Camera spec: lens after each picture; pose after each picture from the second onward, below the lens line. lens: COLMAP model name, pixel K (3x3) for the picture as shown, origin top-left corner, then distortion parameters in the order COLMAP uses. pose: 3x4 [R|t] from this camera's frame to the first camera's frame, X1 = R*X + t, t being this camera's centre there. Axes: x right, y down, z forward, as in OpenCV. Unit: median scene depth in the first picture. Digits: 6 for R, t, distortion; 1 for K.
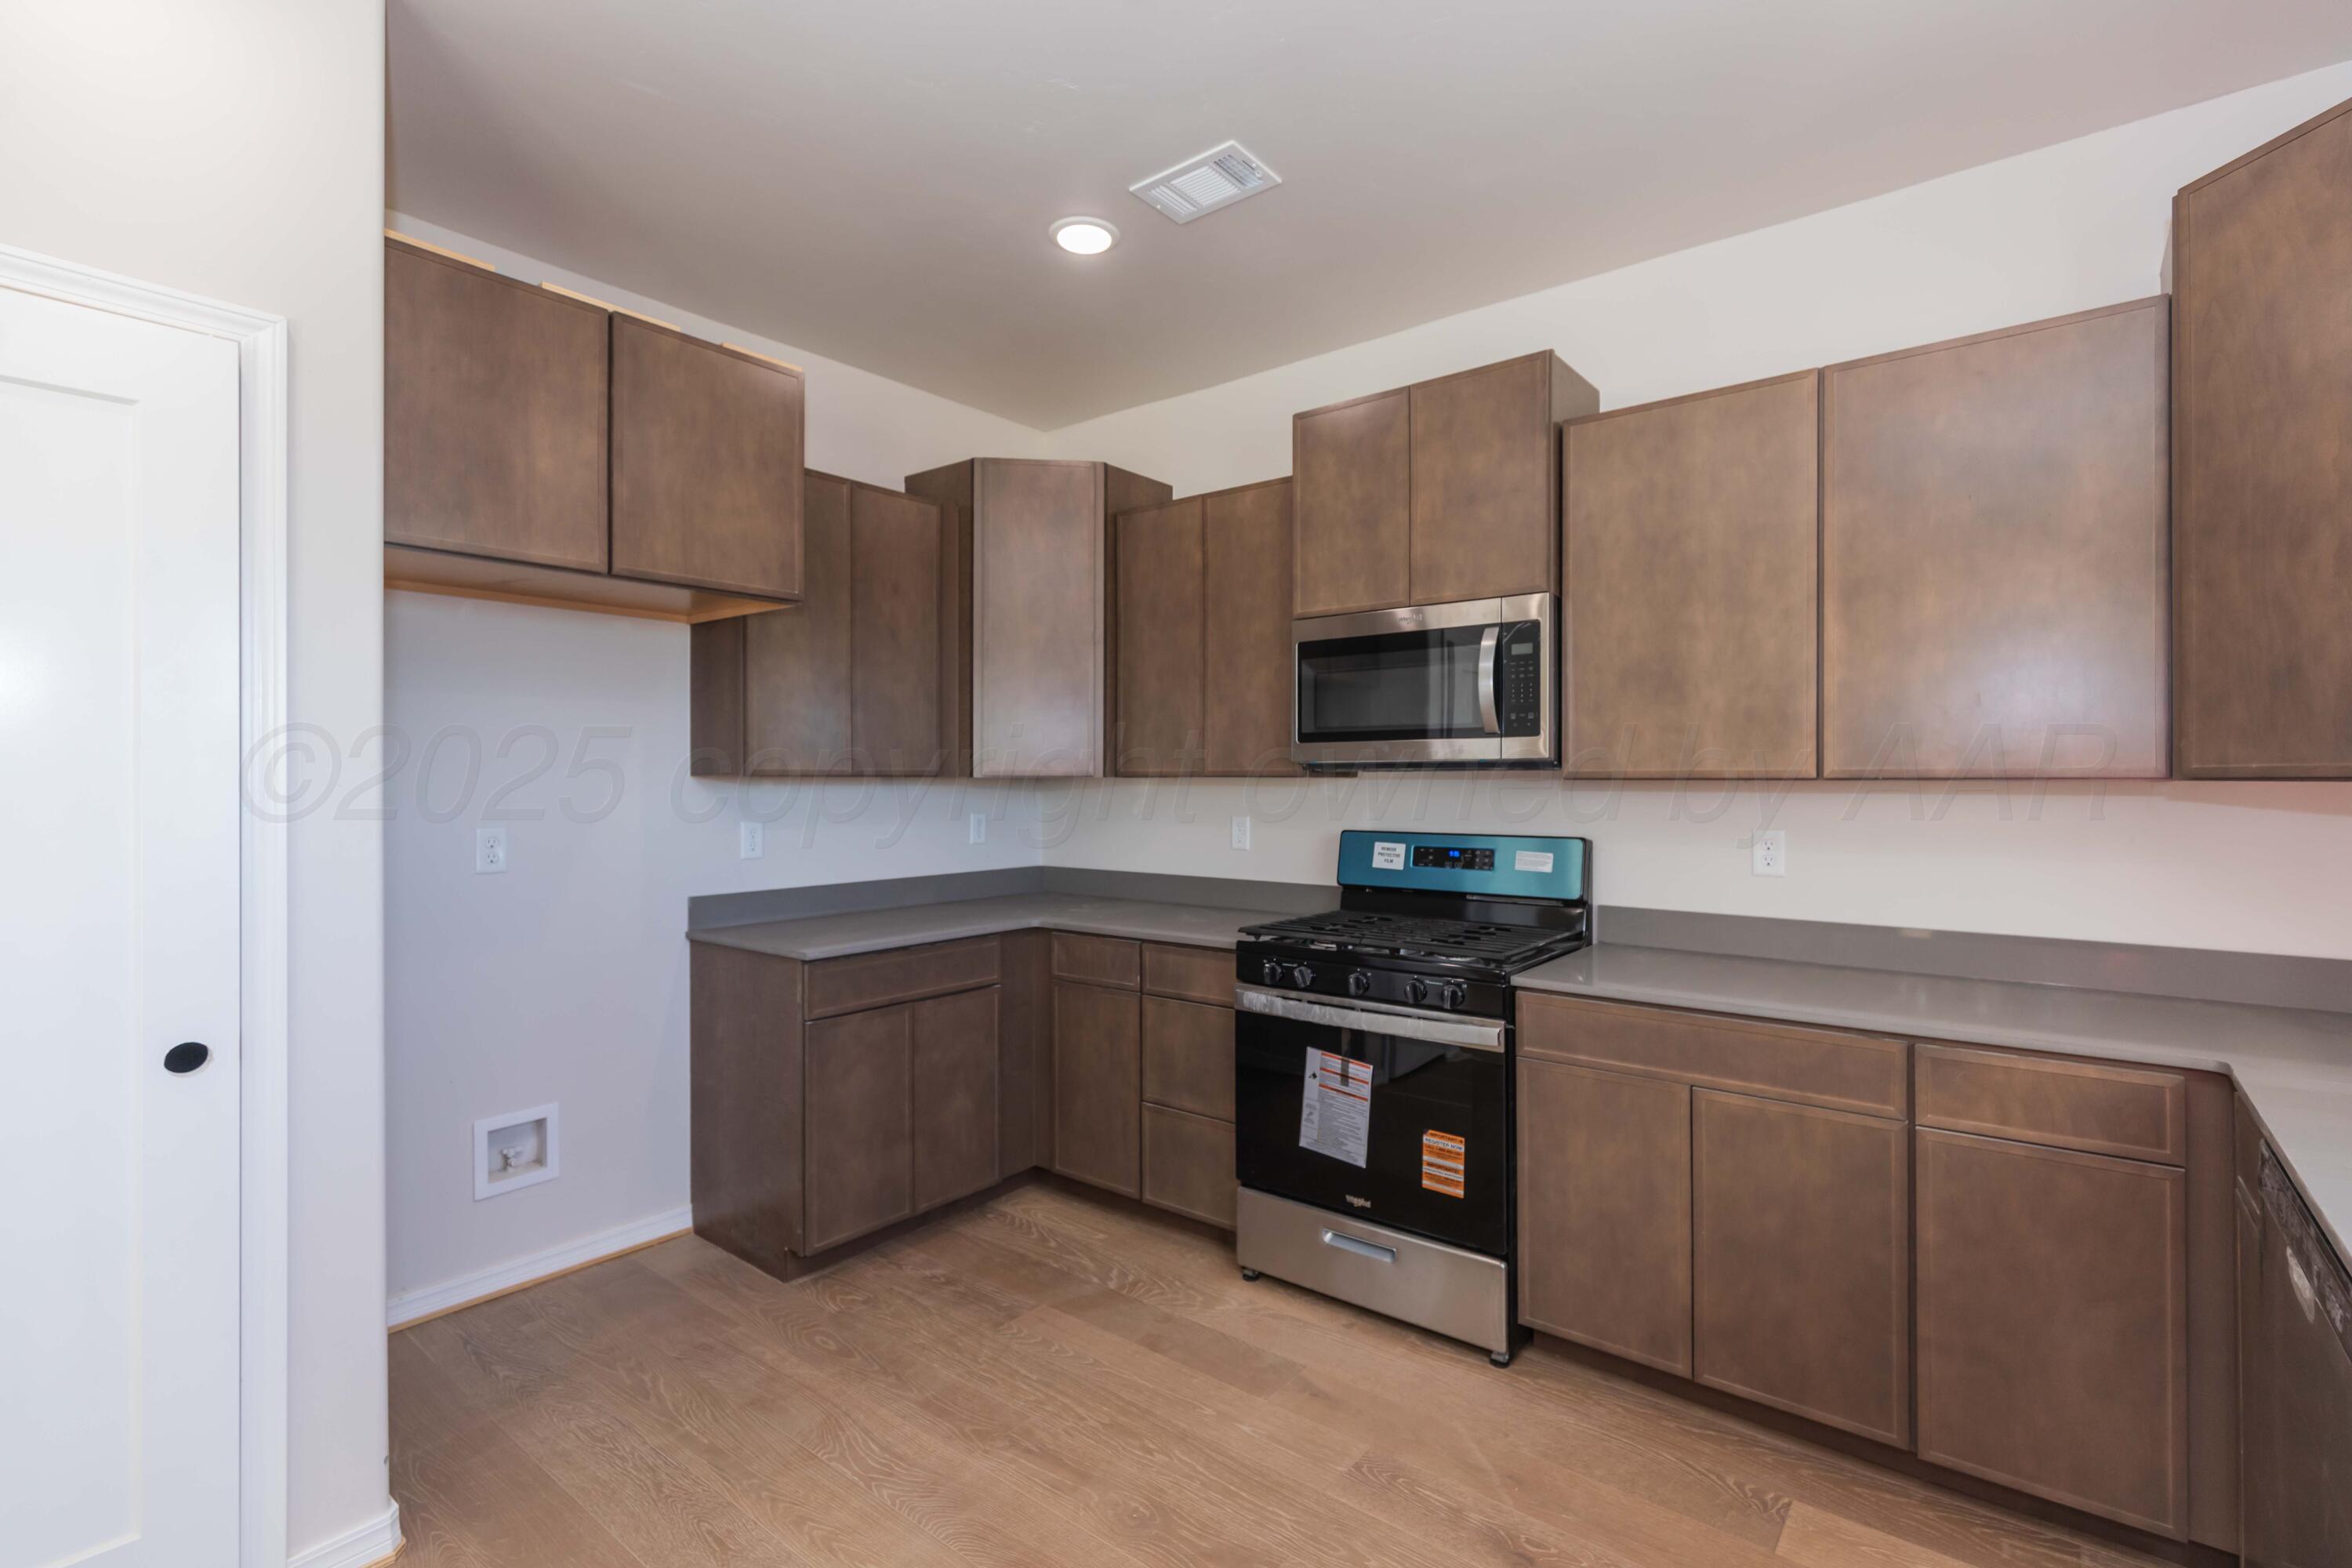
lens RADIAL K [[1046.5, 0, 1186.3], [0, 1046.5, 779.7], [0, 0, 1]] dist [0.000102, -0.002777]
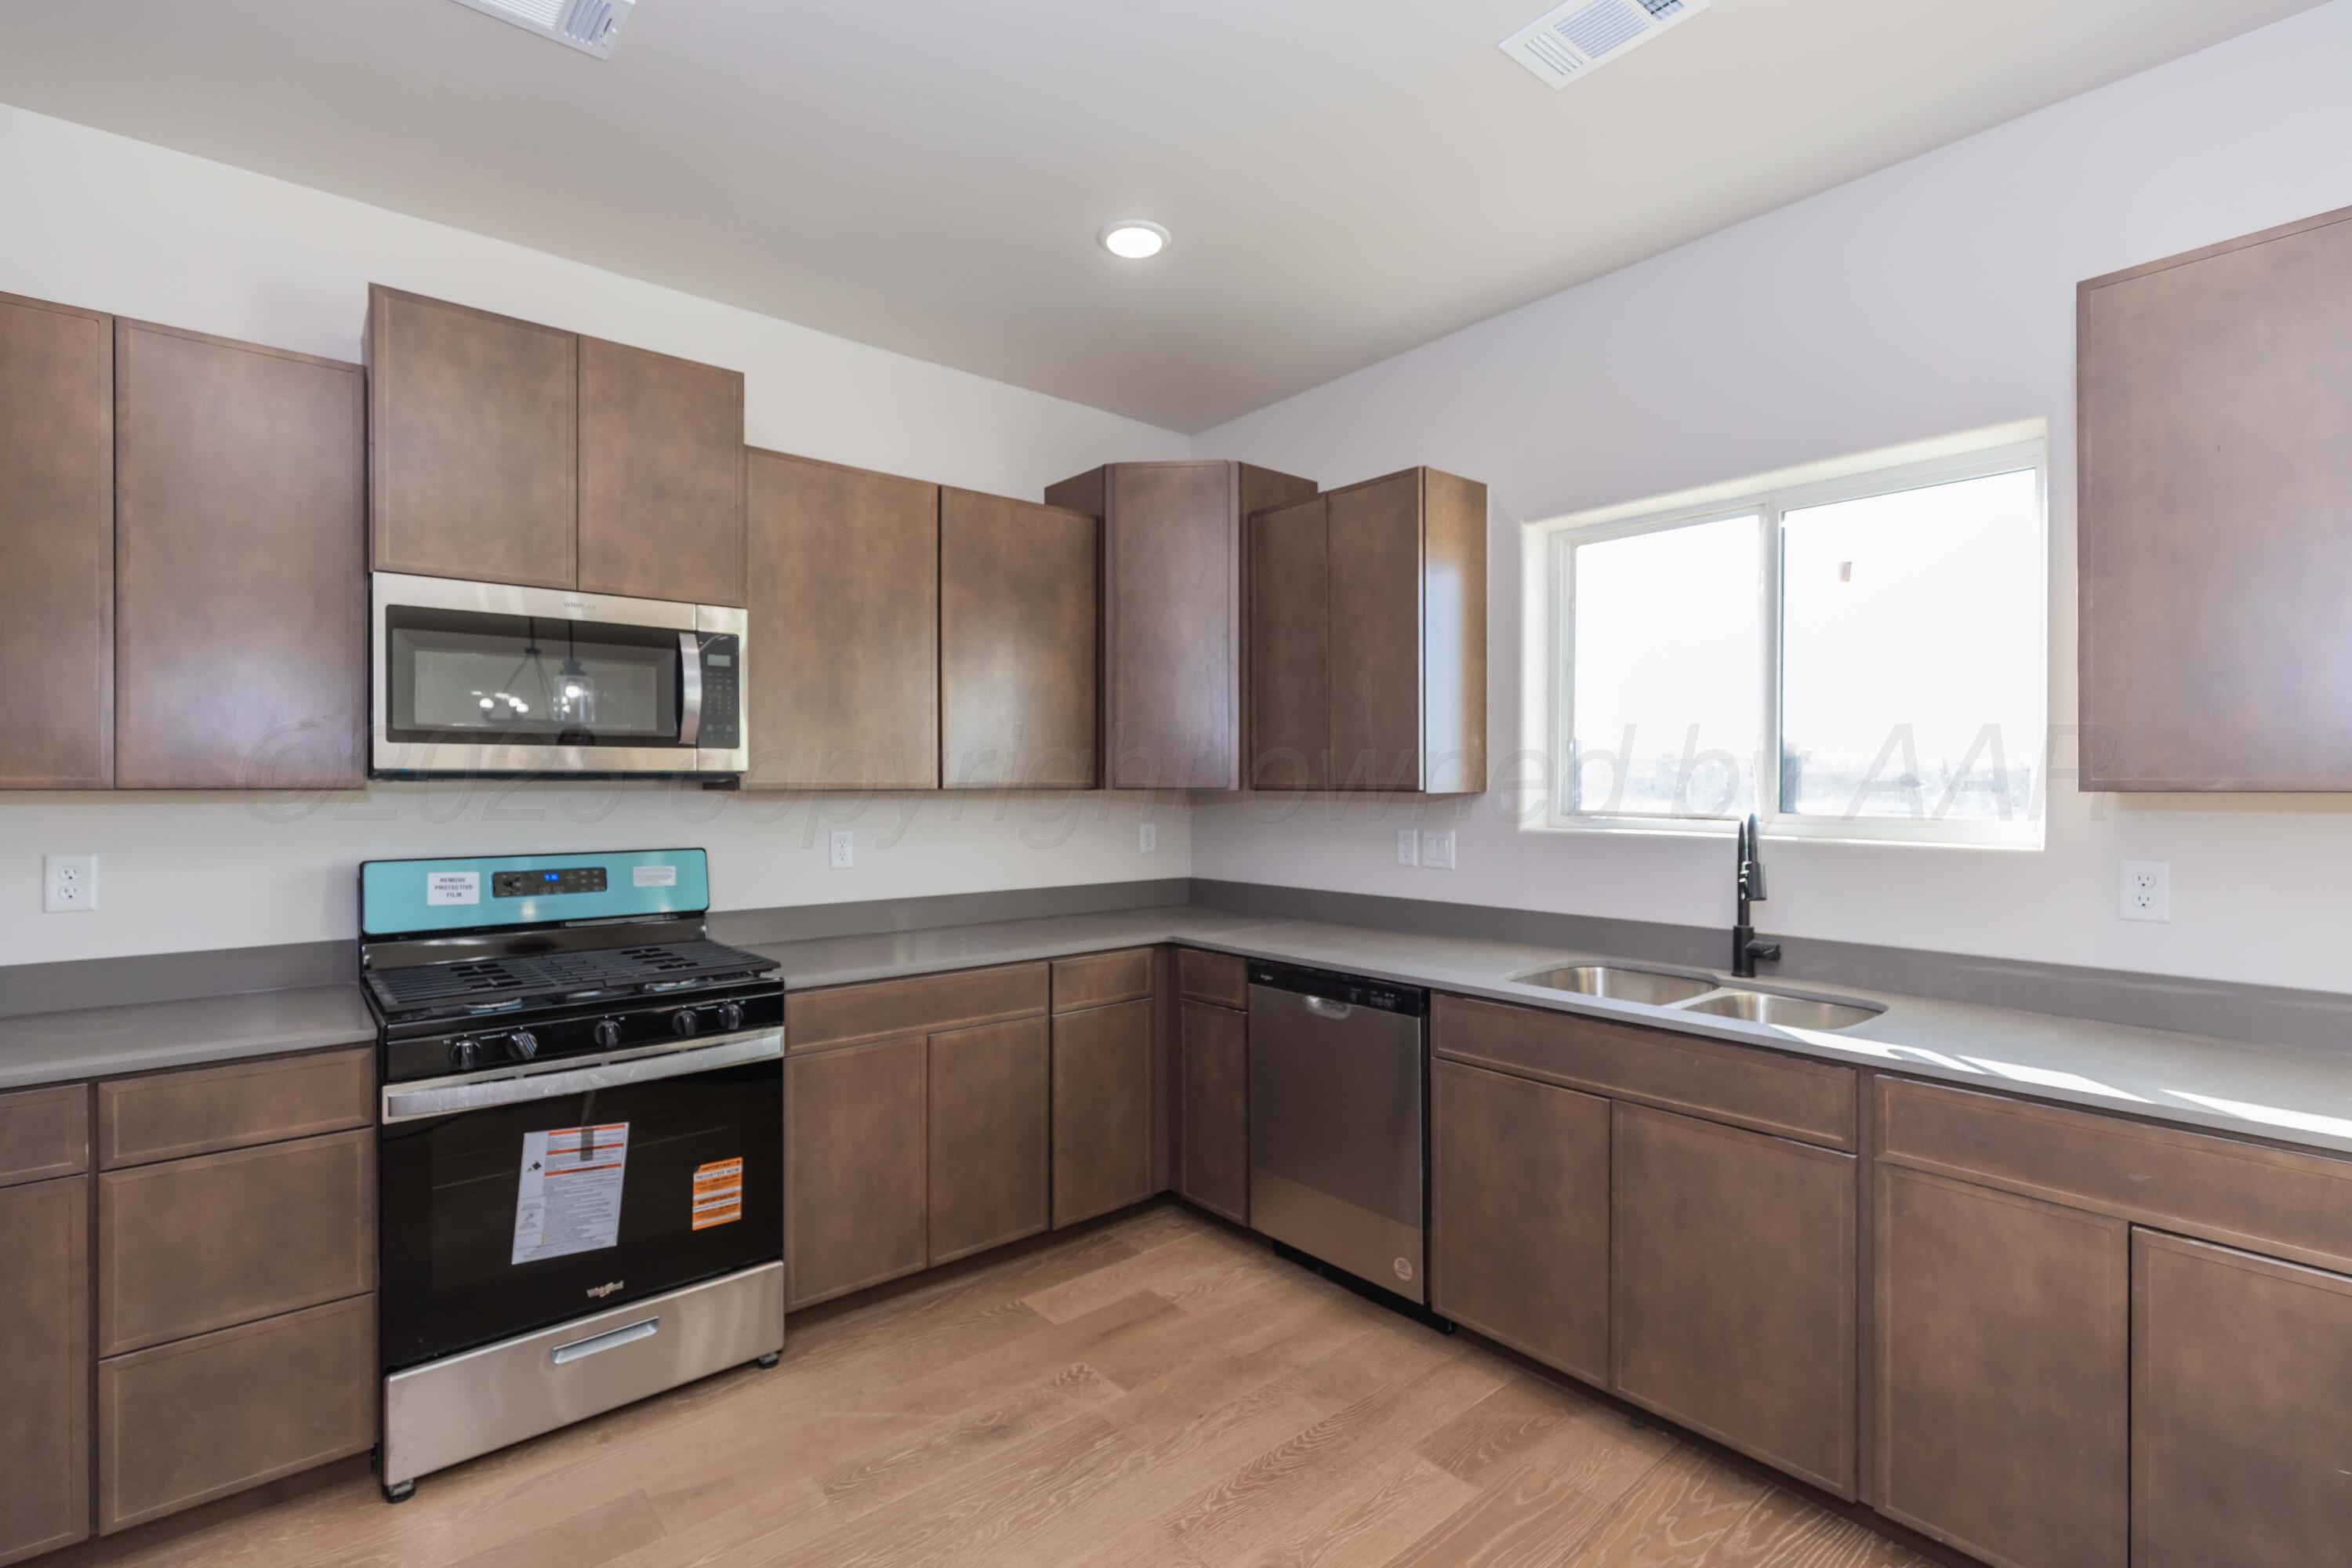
lens RADIAL K [[1033.4, 0, 1176.0], [0, 1033.4, 784.0], [0, 0, 1]] dist [-0.011454, 0.000000]
pose [[0.210866, 0.000727, 0.977515, -0.564994], [0.004018, 0.999991, -0.001610, -0.003832], [-0.977507, 0.004267, 0.210861, 0.378533]]
